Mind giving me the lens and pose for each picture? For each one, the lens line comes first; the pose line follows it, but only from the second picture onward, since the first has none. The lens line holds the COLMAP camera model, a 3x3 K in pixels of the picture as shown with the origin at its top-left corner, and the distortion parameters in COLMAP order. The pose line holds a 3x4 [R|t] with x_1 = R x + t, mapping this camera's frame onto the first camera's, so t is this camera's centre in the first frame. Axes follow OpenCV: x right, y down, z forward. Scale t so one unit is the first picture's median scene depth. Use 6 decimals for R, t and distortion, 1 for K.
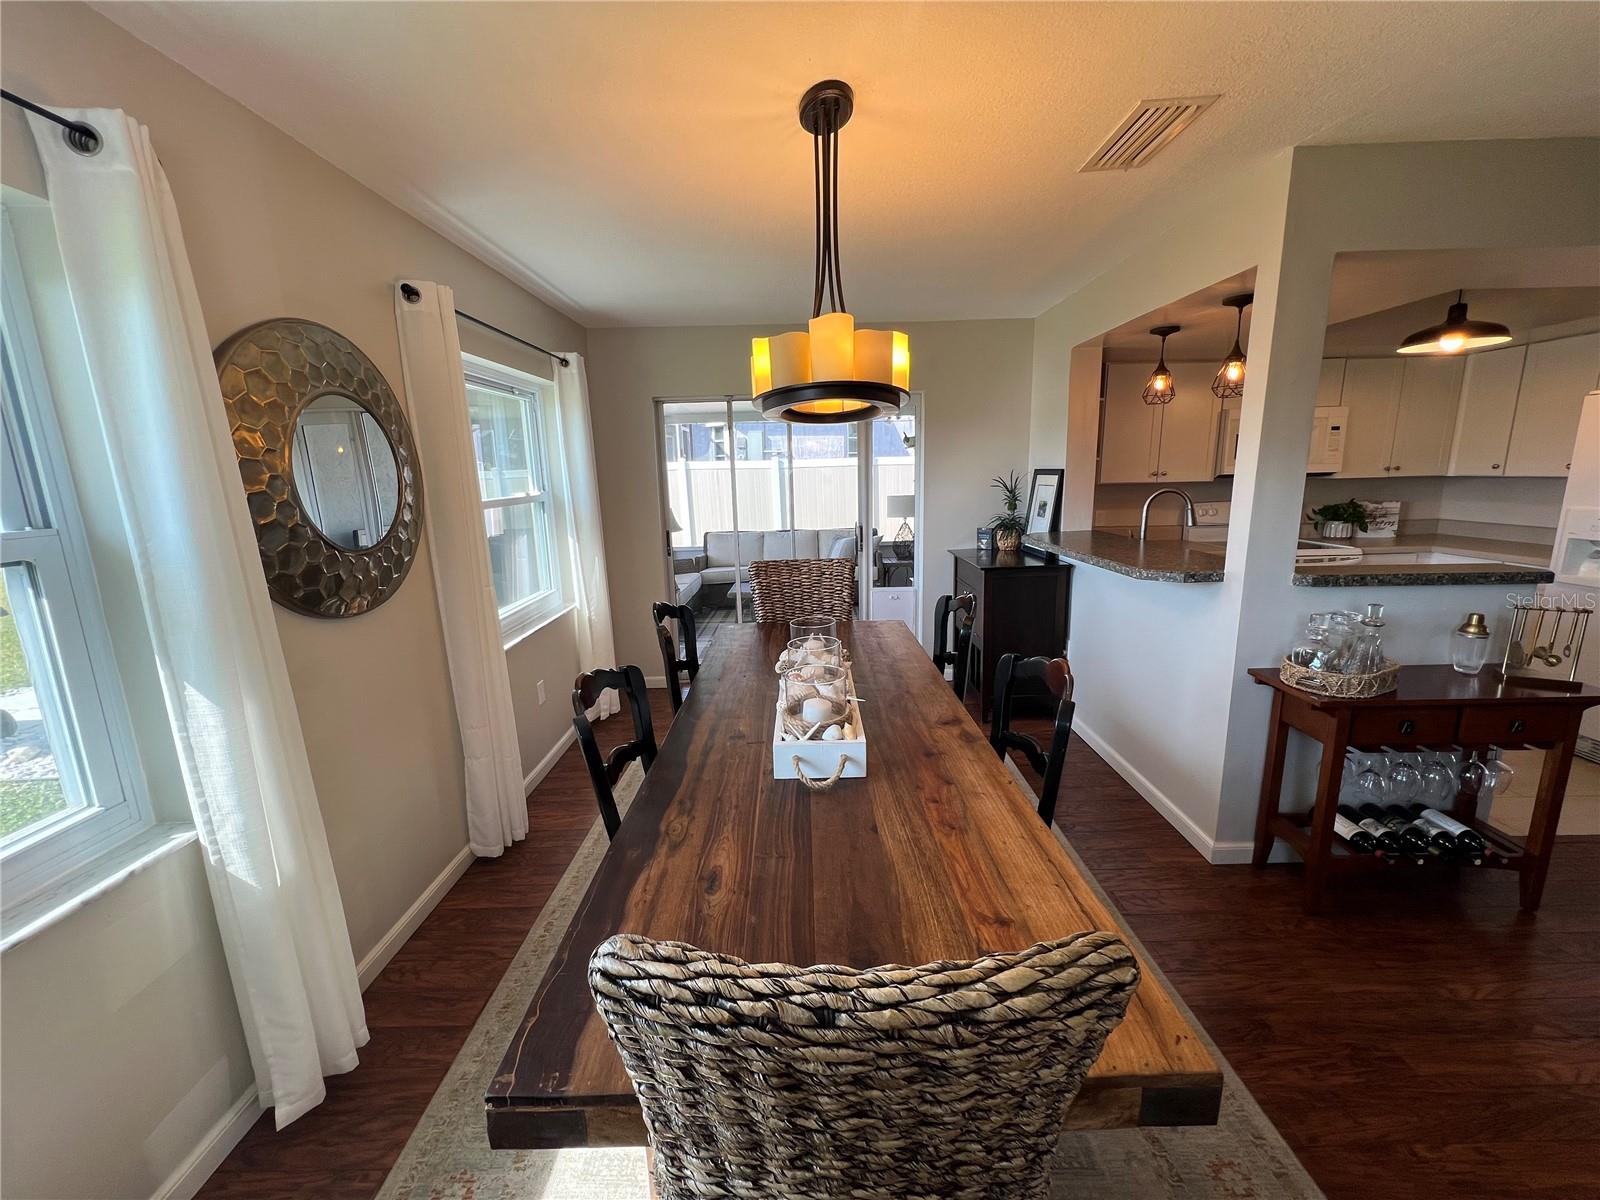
lens RADIAL K [[636.9, 0, 800.0], [0, 636.9, 600.0], [0, 0, 1]] dist [-0.001463, 0.000174]
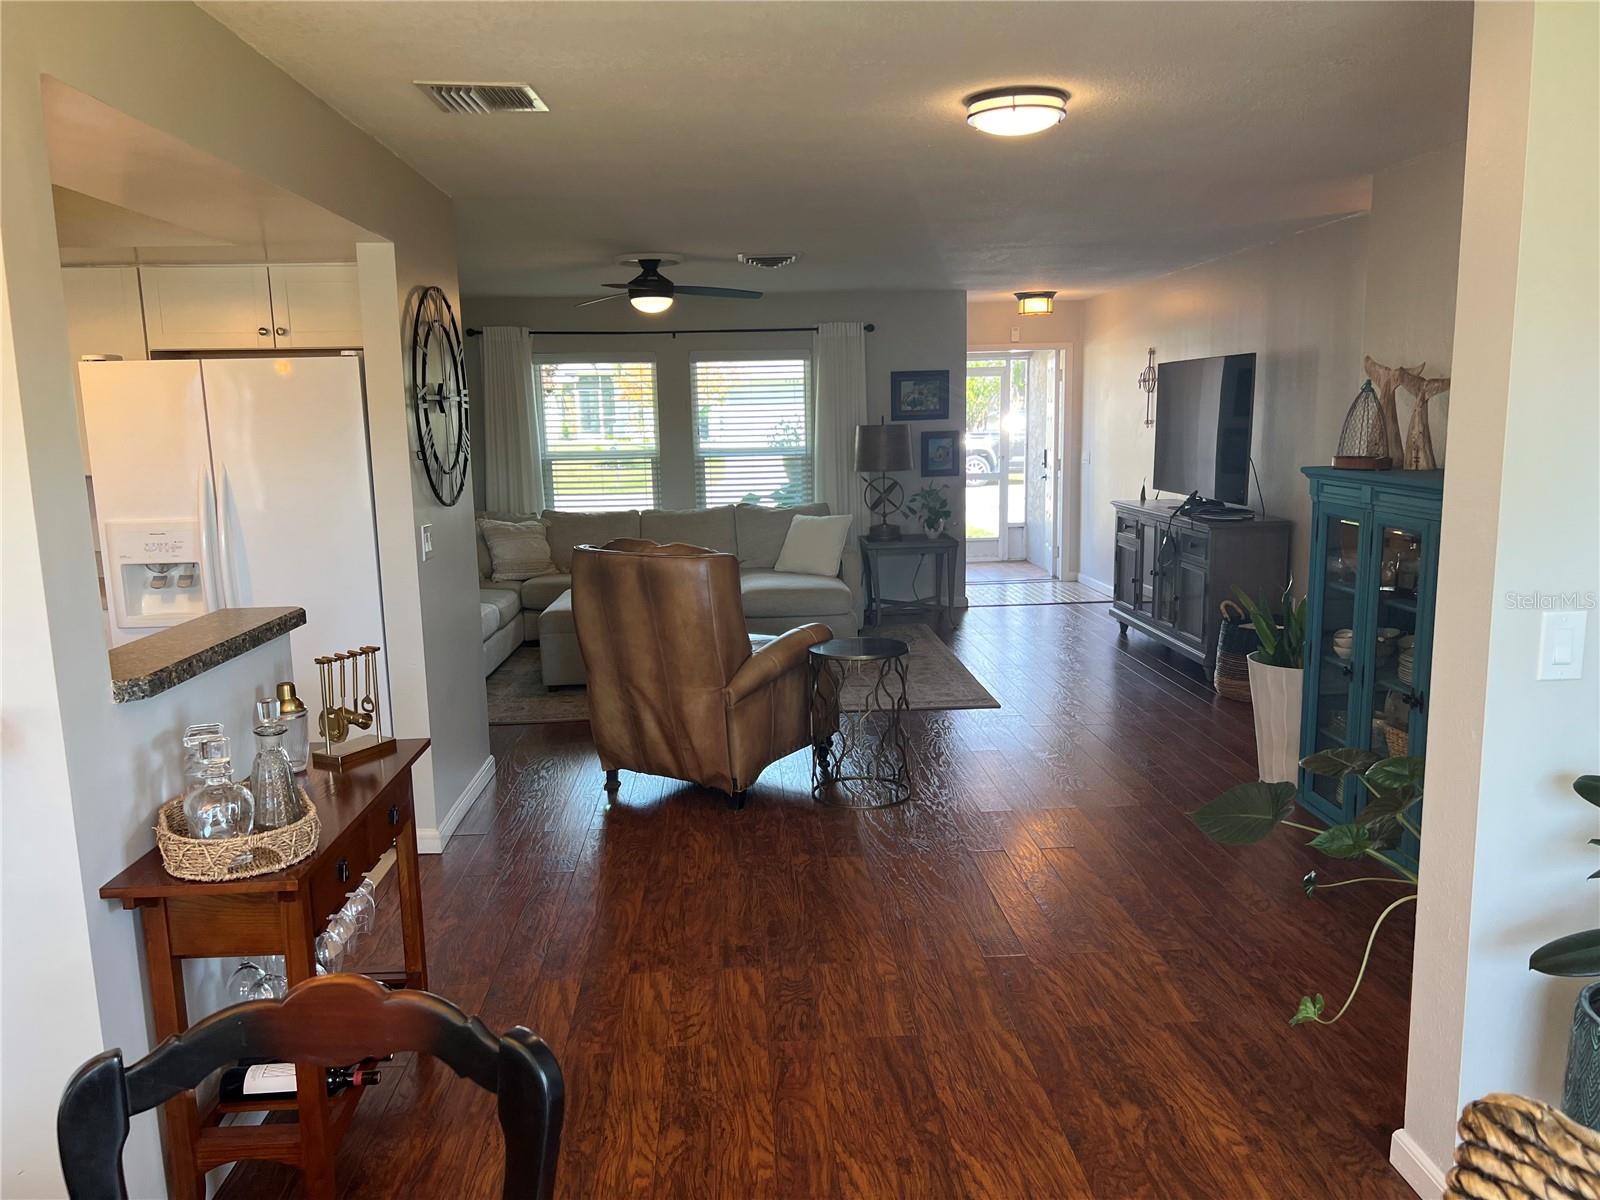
lens RADIAL K [[1208.0, 0, 813.1], [0, 1208.0, 603.7], [0, 0, 1]] dist [0.107090, -0.157683]
pose [[-0.073808, -0.133117, 0.988348, -0.139760], [0.221522, 0.964104, 0.146394, -0.071277], [-0.972358, 0.229746, -0.041671, 0.277459]]
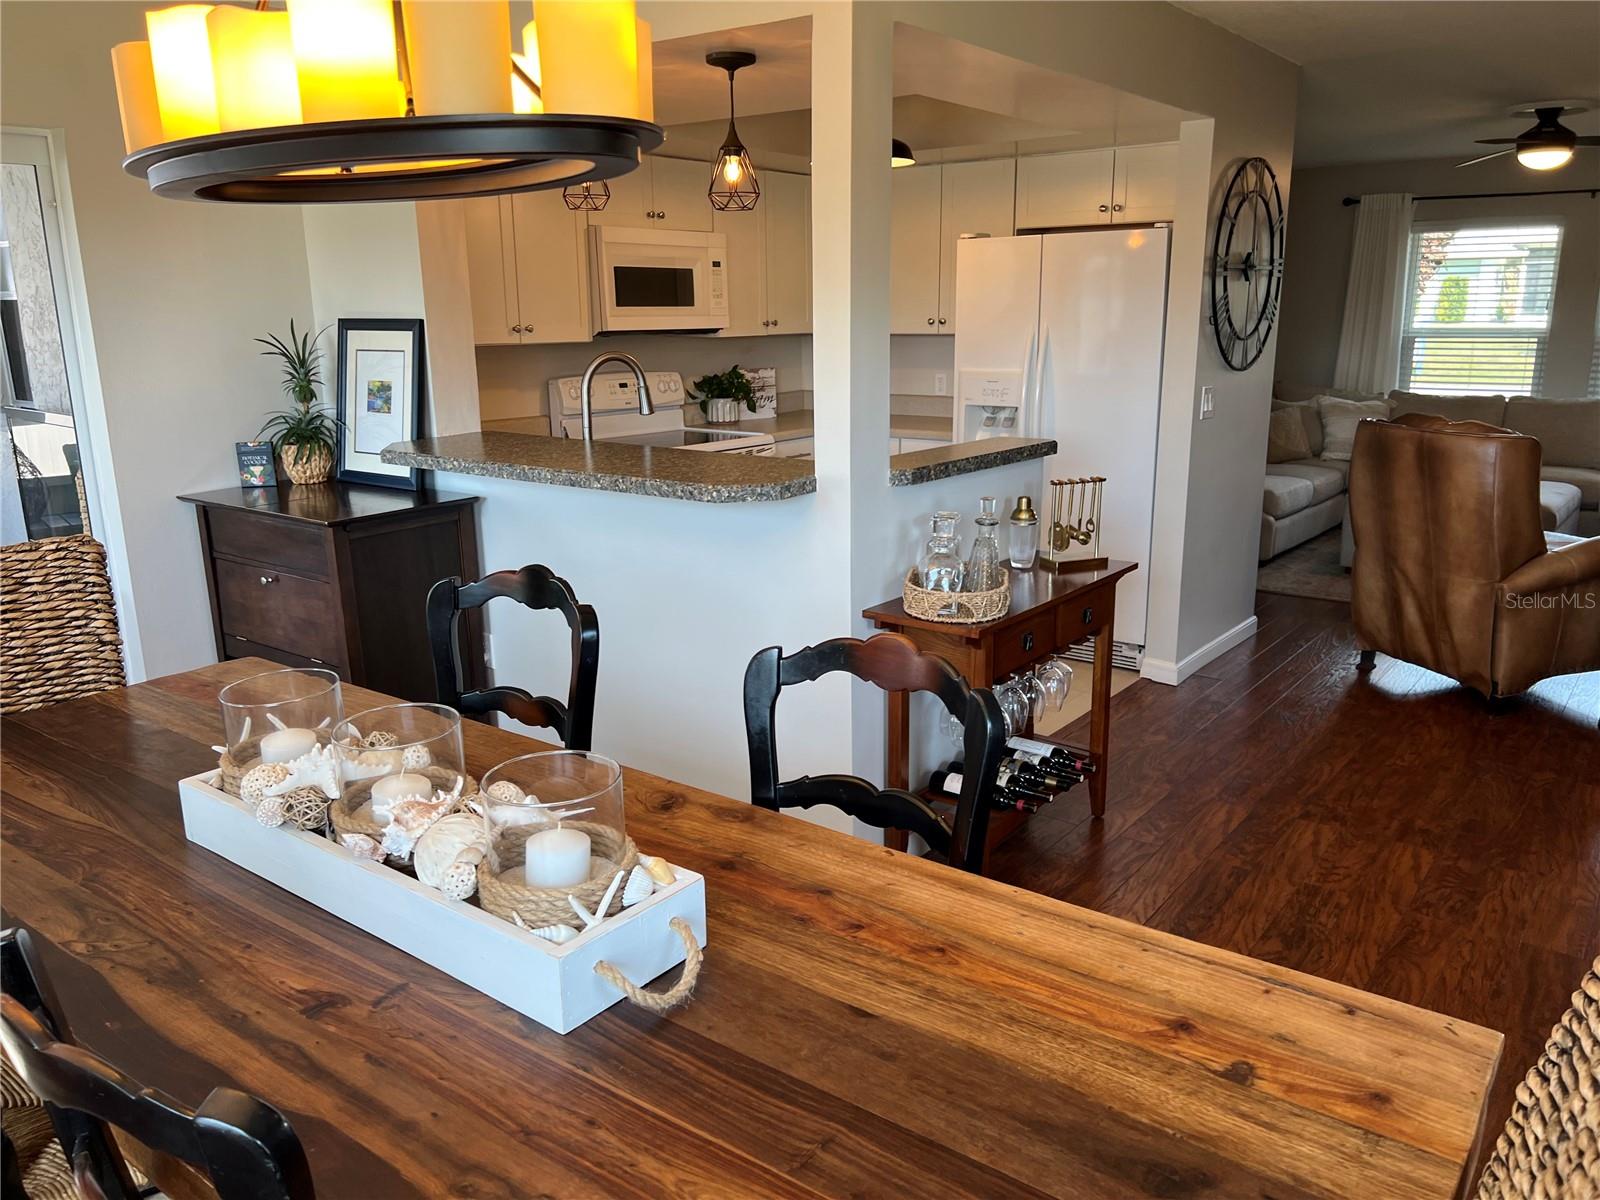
lens RADIAL K [[1202.0, 0, 804.3], [0, 1202.0, 601.1], [0, 0, 1]] dist [0.065203, -0.070667]
pose [[0.598670, -0.173487, 0.781983, -0.218728], [0.154053, 0.982975, 0.100138, -0.026825], [-0.786042, 0.060517, 0.615203, 0.142877]]
